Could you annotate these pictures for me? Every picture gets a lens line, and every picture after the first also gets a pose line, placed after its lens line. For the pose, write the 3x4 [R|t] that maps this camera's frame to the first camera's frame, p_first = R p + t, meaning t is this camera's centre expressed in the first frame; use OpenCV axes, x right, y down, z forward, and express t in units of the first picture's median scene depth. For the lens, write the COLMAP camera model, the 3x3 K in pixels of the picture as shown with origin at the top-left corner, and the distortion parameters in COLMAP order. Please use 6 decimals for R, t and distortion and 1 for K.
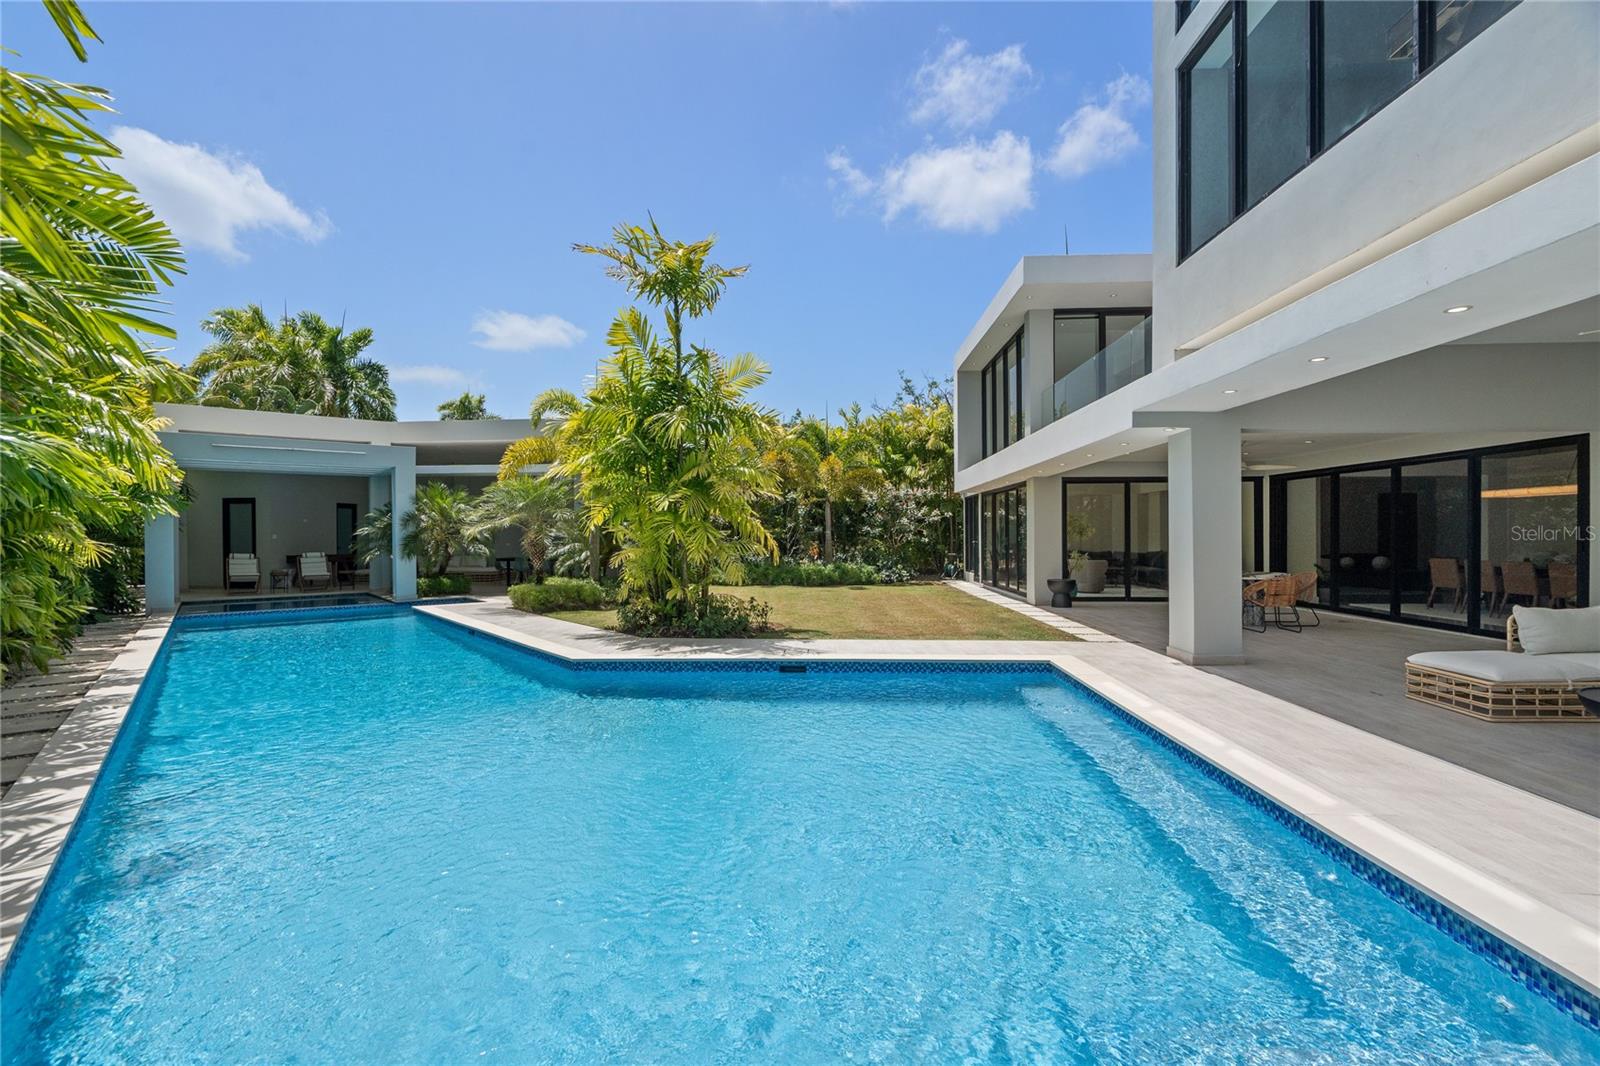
lens RADIAL K [[740.0, 0, 800.0], [0, 740.0, 533.0], [0, 0, 1]] dist [-0.002716, 0.000113]
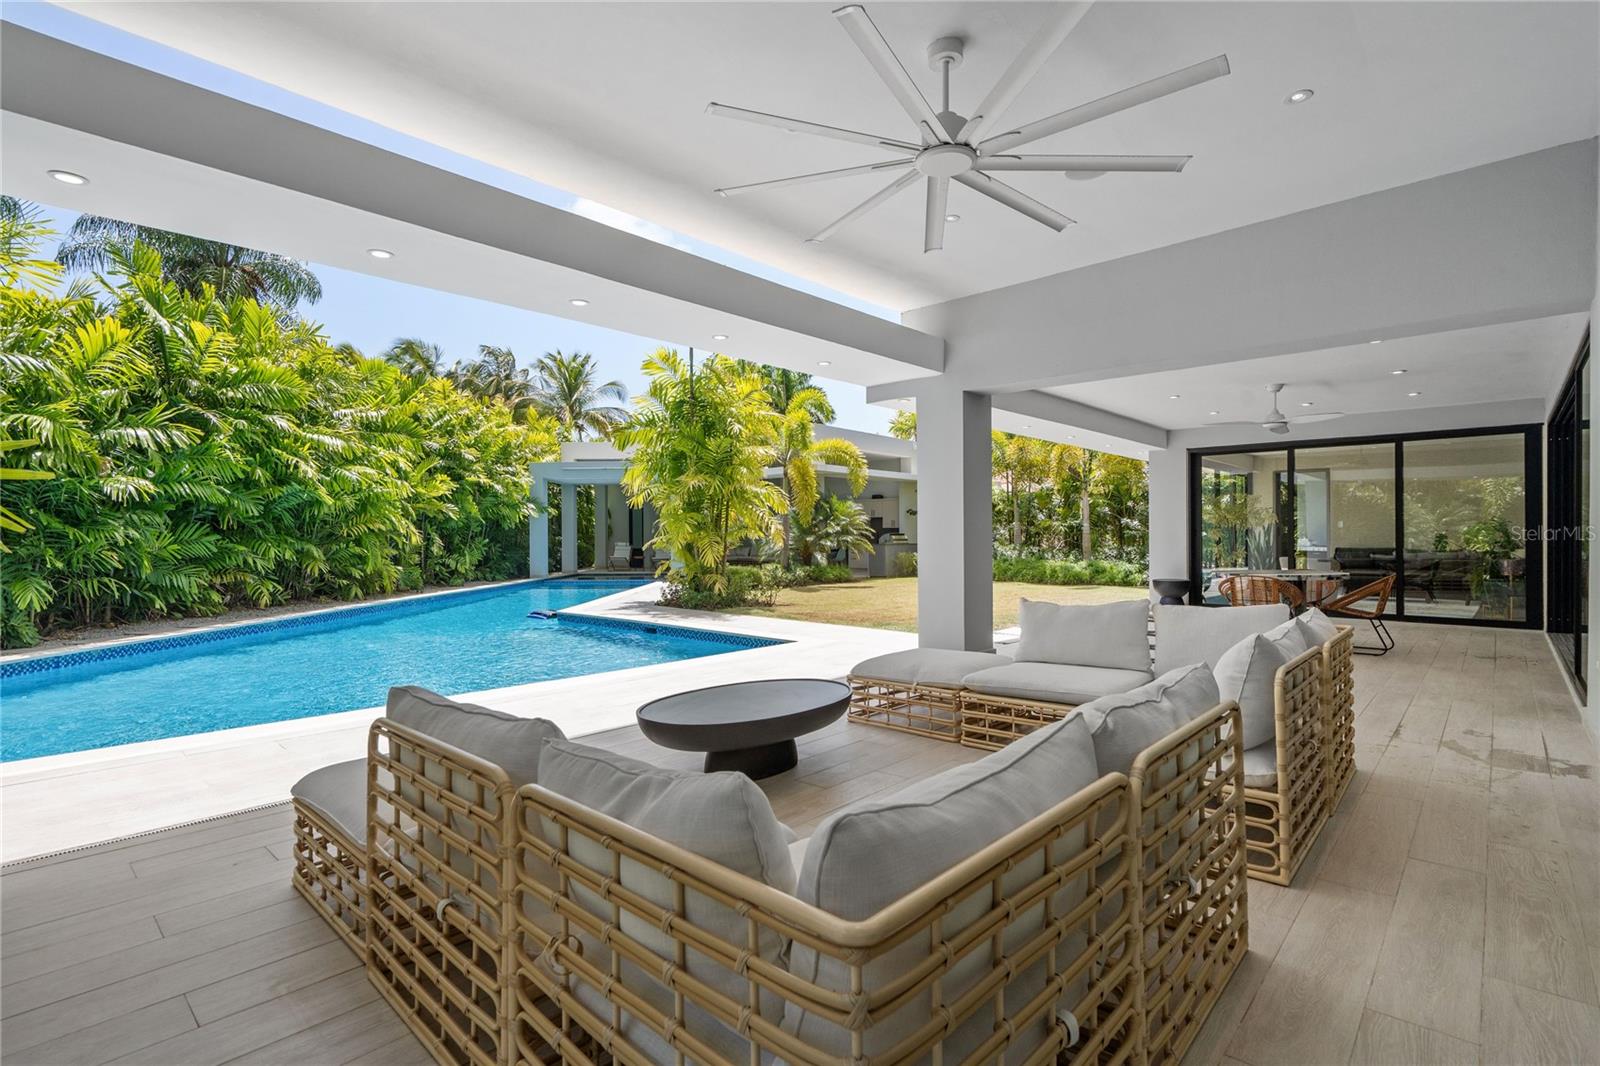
lens RADIAL K [[751.8, 0, 800.0], [0, 751.8, 533.0], [0, 0, 1]] dist [0.000674, 0.000066]
pose [[0.759742, -0.004786, -0.650208, 0.372257], [0.004053, 0.999988, -0.002624, 0.010542], [0.650212, -0.000641, 0.759752, 0.113073]]
